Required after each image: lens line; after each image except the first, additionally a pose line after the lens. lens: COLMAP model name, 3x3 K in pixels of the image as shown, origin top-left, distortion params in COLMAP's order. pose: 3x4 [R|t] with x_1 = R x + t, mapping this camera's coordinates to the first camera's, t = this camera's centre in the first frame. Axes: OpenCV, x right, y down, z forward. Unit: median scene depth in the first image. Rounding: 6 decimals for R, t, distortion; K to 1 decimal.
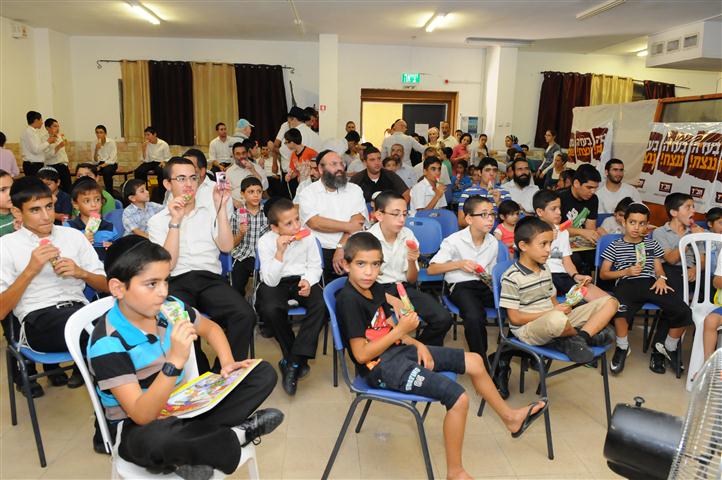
lens RADIAL K [[501.6, 0, 363.9], [0, 501.6, 234.2], [0, 0, 1]] dist [-0.043706, -0.015210]
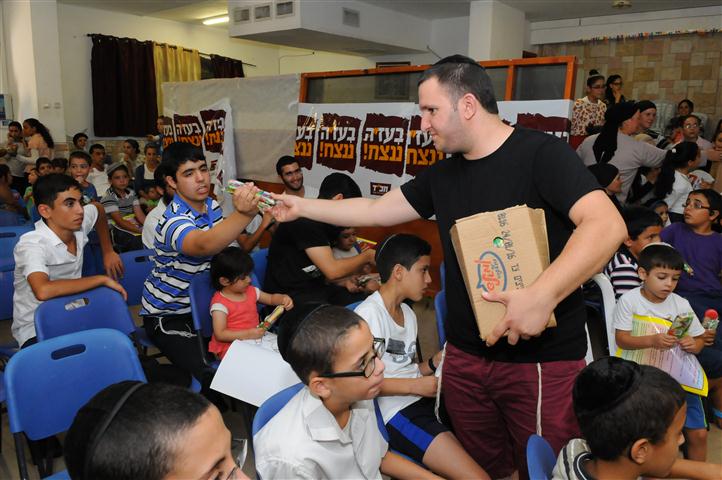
lens RADIAL K [[563.3, 0, 356.0], [0, 563.3, 240.8], [0, 0, 1]] dist [-0.030911, -0.027036]
pose [[0.671417, -0.153105, 0.725092, -0.024736], [0.140697, 0.986966, 0.078118, -0.052476], [-0.727602, 0.049568, 0.684207, 0.257388]]
